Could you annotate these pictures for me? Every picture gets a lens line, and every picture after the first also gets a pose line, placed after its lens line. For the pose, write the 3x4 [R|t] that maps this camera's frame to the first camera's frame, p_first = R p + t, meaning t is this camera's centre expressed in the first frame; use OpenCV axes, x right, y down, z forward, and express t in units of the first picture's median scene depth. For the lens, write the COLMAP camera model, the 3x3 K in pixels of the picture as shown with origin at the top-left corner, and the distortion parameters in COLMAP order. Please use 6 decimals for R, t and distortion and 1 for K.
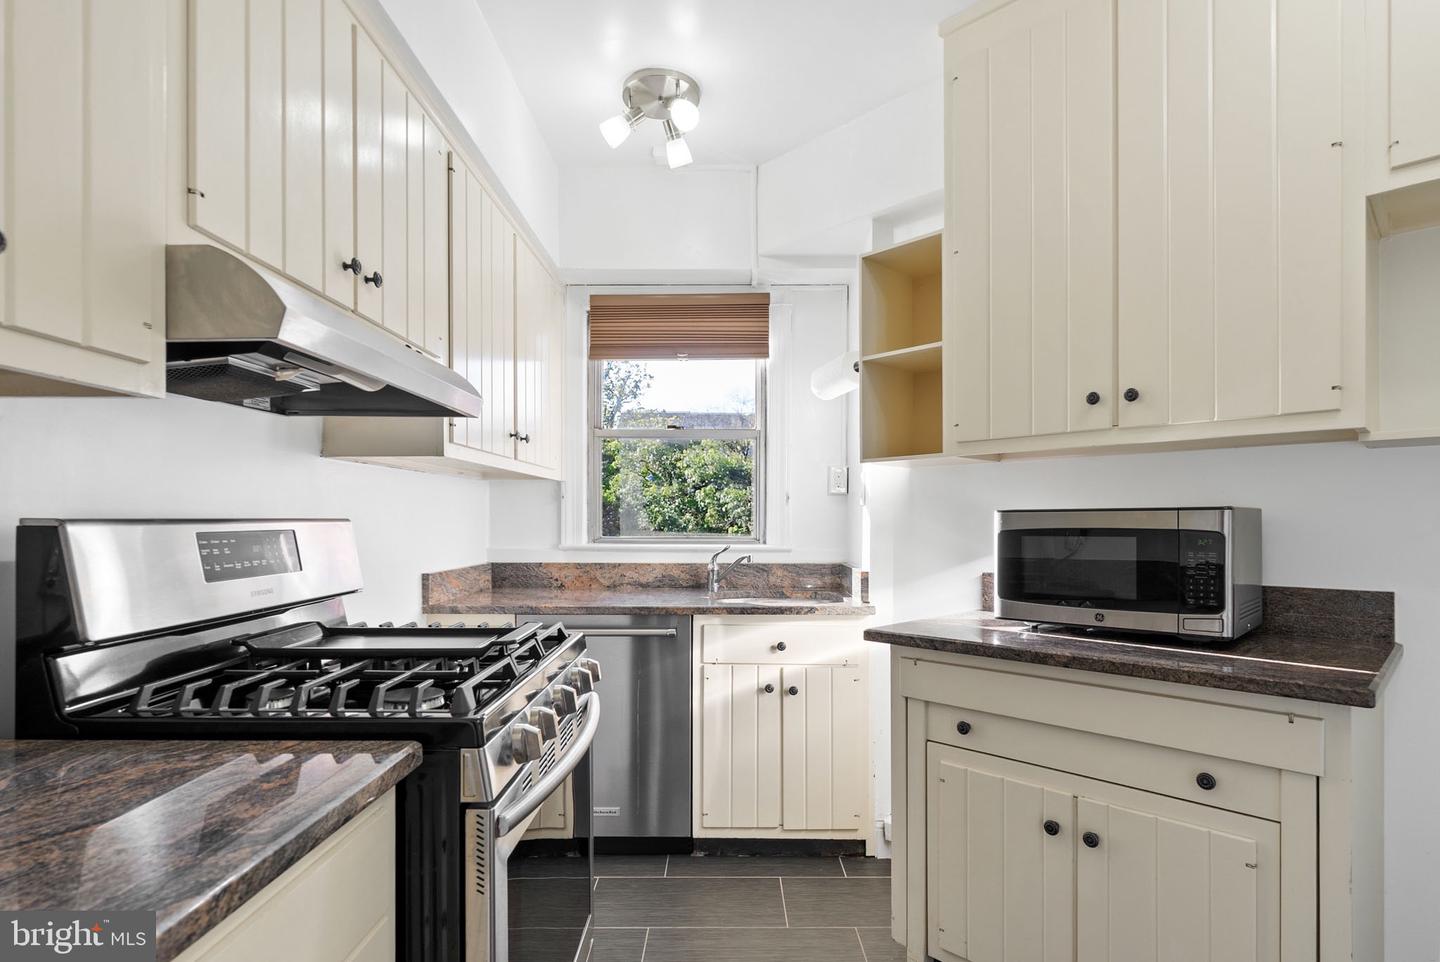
lens RADIAL K [[733.7, 0, 731.7], [0, 733.7, 521.4], [0, 0, 1]] dist [0.000381, -0.000265]
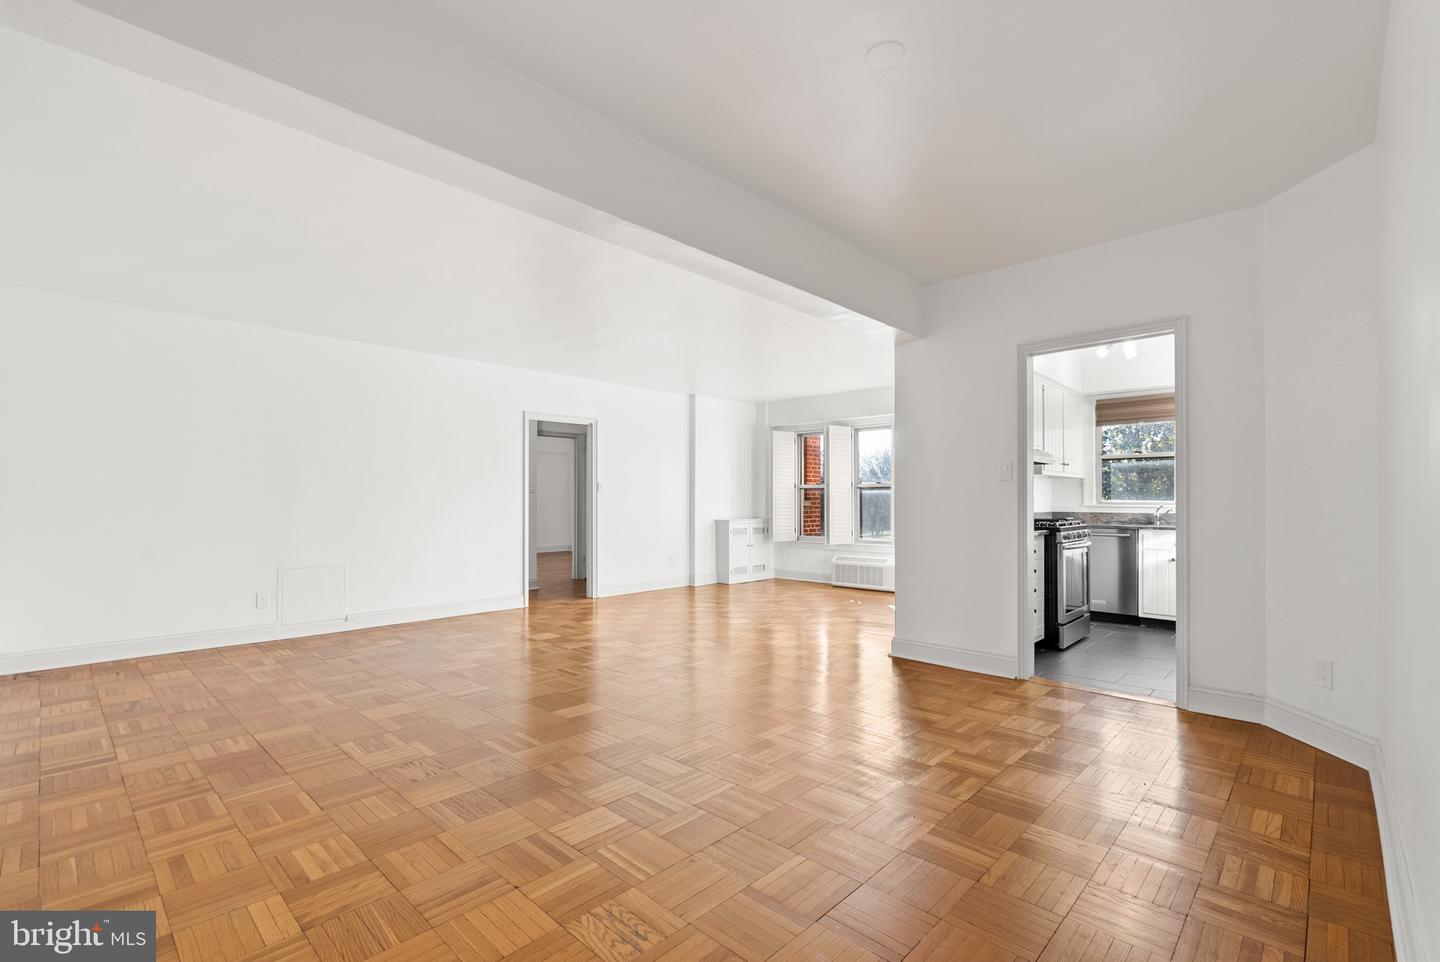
lens RADIAL K [[647.4, 0, 720.2], [0, 647.4, 482.3], [0, 0, 1]] dist [-0.004569, -0.000089]
pose [[0.724261, -0.013998, -0.689384, 0.389994], [-0.009610, 0.999492, -0.030391, 0.036579], [0.689459, 0.028636, 0.723759, -1.440030]]
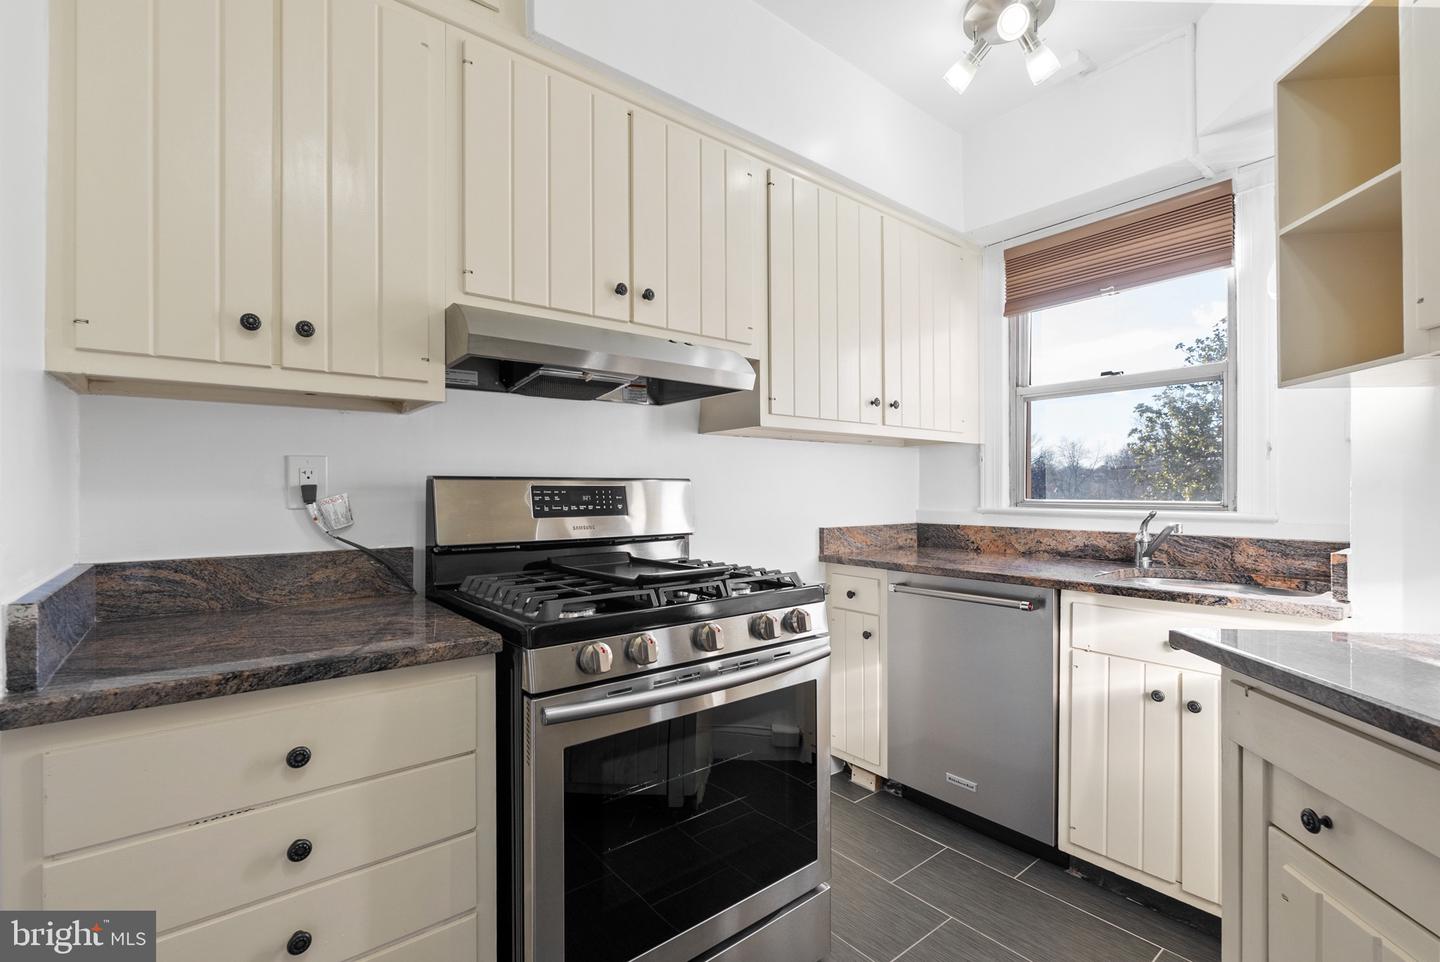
lens RADIAL K [[647.4, 0, 722.9], [0, 647.4, 486.7], [0, 0, 1]] dist [-0.004569, -0.000089]
pose [[0.629261, -0.007530, -0.777158, 0.248425], [0.000000, 0.999953, -0.009689, 0.012877], [0.777194, 0.006097, 0.629231, 0.187724]]
